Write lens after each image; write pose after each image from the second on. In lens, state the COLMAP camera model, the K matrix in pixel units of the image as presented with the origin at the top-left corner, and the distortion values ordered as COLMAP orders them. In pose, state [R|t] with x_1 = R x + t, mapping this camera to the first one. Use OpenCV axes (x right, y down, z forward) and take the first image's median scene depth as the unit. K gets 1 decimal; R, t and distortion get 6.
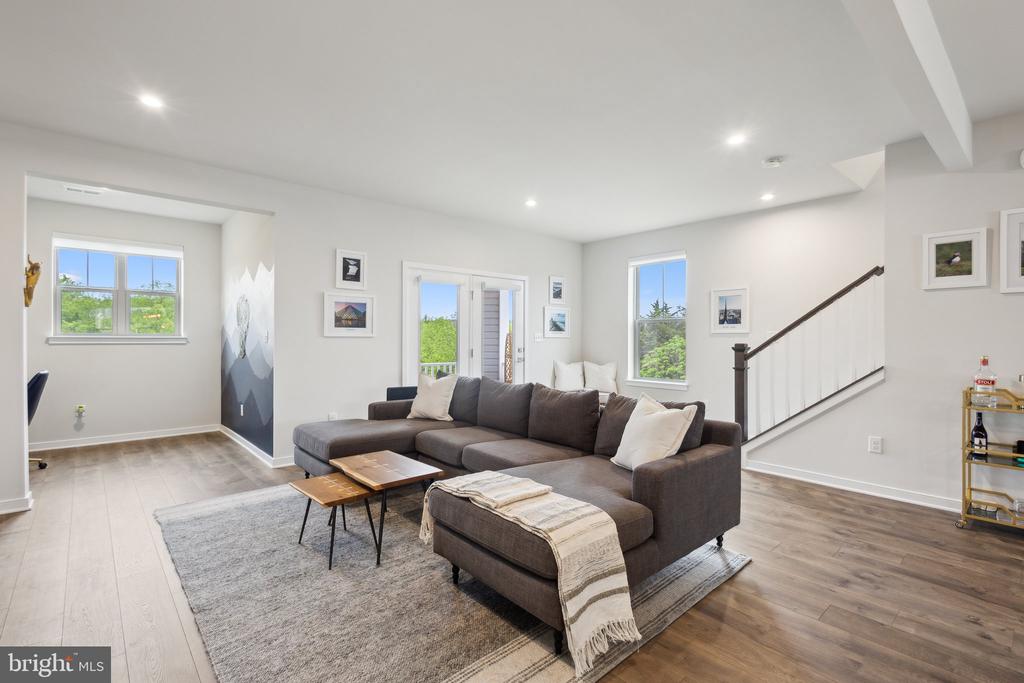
lens RADIAL K [[474.9, 0, 511.0], [0, 474.9, 333.2], [0, 0, 1]] dist [0.001852, 0.000478]
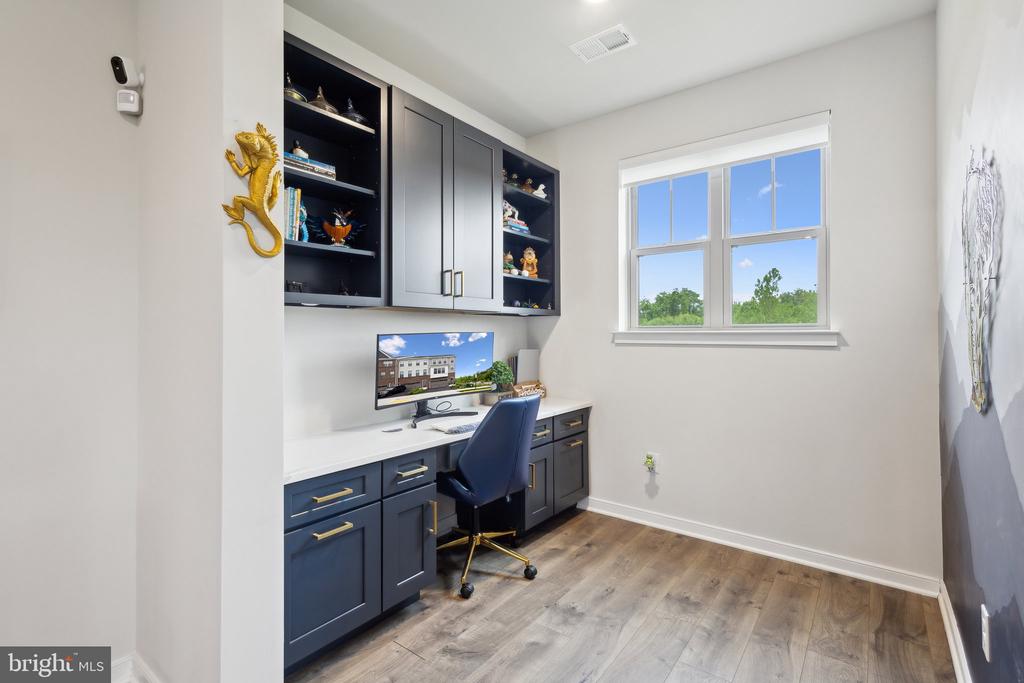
lens RADIAL K [[474.9, 0, 511.0], [0, 474.9, 333.2], [0, 0, 1]] dist [0.001852, 0.000478]
pose [[0.197819, -0.002149, -0.980236, -0.383882], [0.014190, 0.999899, 0.000671, 0.006545], [0.980136, -0.014042, 0.197830, 0.727982]]
